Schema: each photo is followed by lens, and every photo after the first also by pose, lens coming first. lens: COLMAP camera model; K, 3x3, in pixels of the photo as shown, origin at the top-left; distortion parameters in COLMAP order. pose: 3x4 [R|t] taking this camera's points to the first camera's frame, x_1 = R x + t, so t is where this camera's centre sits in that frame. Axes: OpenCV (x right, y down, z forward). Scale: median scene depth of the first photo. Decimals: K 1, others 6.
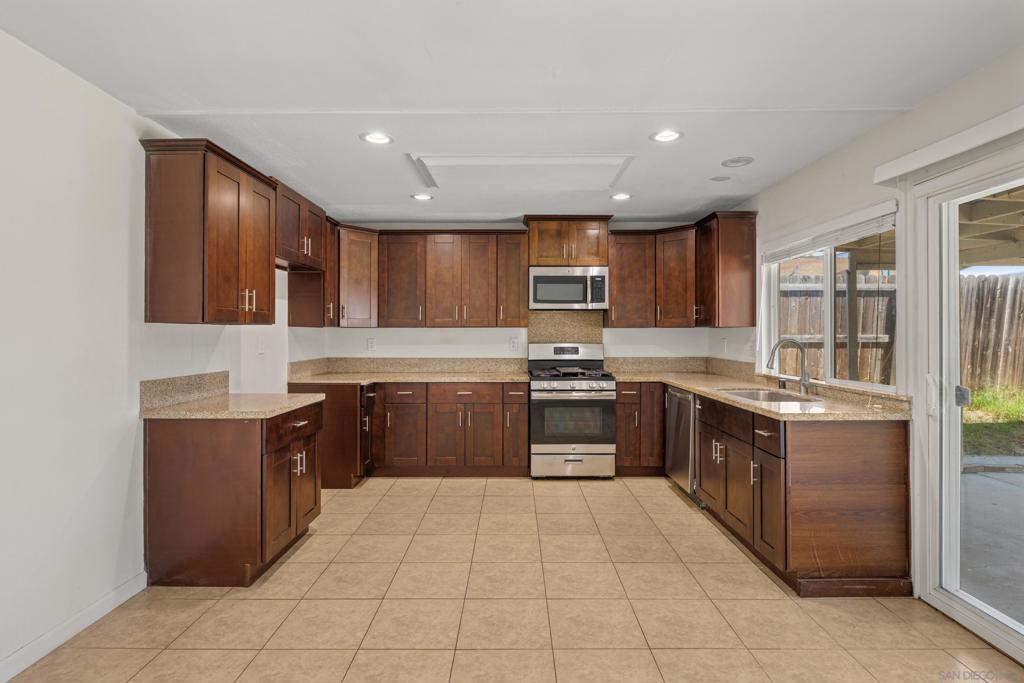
lens RADIAL K [[511.1, 0, 511.6], [0, 511.1, 337.1], [0, 0, 1]] dist [-0.001140, 0.000786]
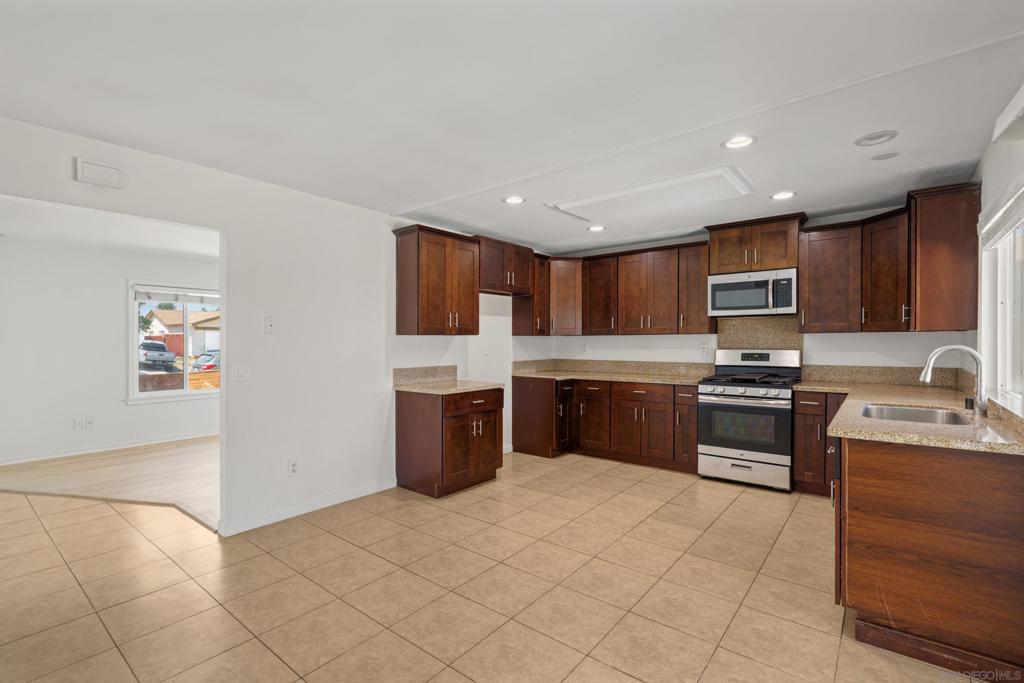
lens RADIAL K [[466.3, 0, 510.9], [0, 466.3, 344.6], [0, 0, 1]] dist [0.018268, -0.002194]
pose [[0.782674, 0.001766, -0.622429, 0.371651], [0.000616, 0.999993, 0.003613, -0.000688], [0.622431, -0.003211, 0.782668, -0.001536]]
